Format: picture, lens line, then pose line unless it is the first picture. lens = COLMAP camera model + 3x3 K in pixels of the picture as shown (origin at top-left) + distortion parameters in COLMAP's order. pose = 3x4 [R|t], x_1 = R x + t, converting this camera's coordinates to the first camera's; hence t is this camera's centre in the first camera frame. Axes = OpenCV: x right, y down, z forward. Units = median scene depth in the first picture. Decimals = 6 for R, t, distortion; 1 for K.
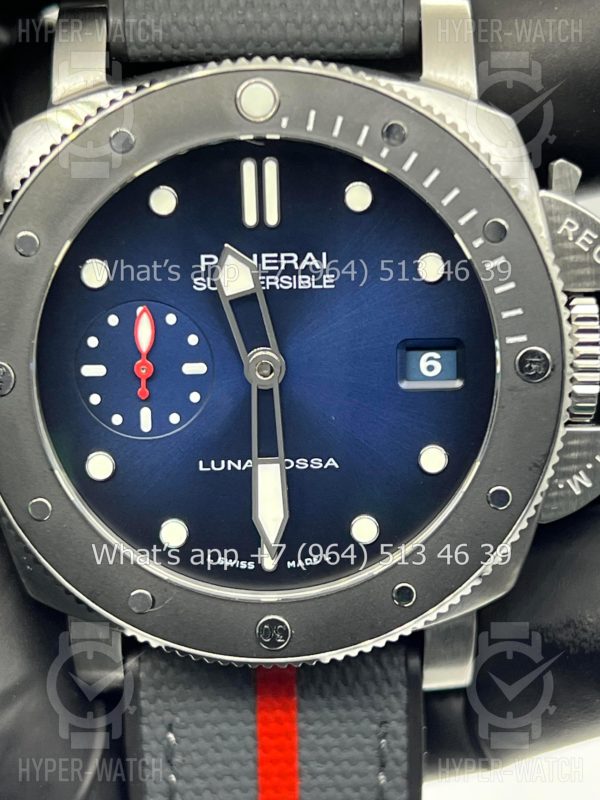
lens RADIAL K [[1850.5, 0, 300.0], [0, 1850.5, 400.0], [0, 0, 1]] dist [0.334141, -4.768487]
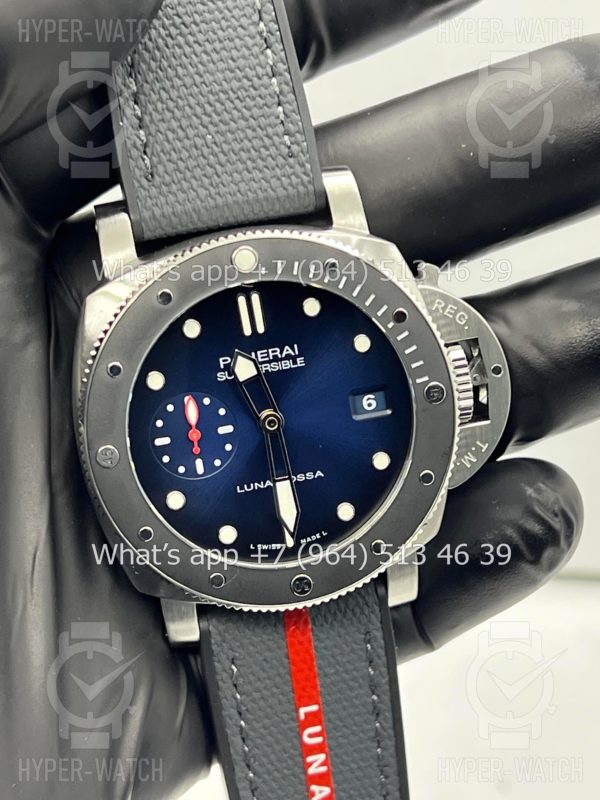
lens RADIAL K [[1775.1, 0, 299.8], [0, 1775.1, 378.4], [0, 0, 1]] dist [0.243369, 0.524272]
pose [[0.976802, -0.159927, 0.142411, -0.204385], [0.160748, 0.986978, 0.005796, -0.058624], [-0.141483, 0.017231, 0.989791, -0.510357]]
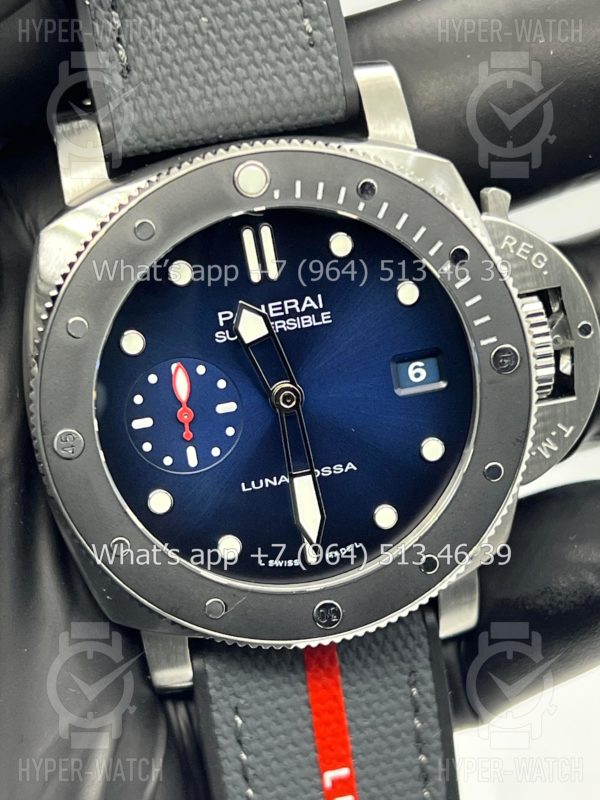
lens RADIAL K [[1850.5, 0, 300.0], [0, 1850.5, 400.0], [0, 0, 1]] dist [0.334141, -4.768487]
pose [[0.977166, -0.163331, 0.135905, -0.171804], [0.161309, 0.986566, 0.025836, -0.044983], [-0.138299, -0.003323, 0.990385, -0.182869]]
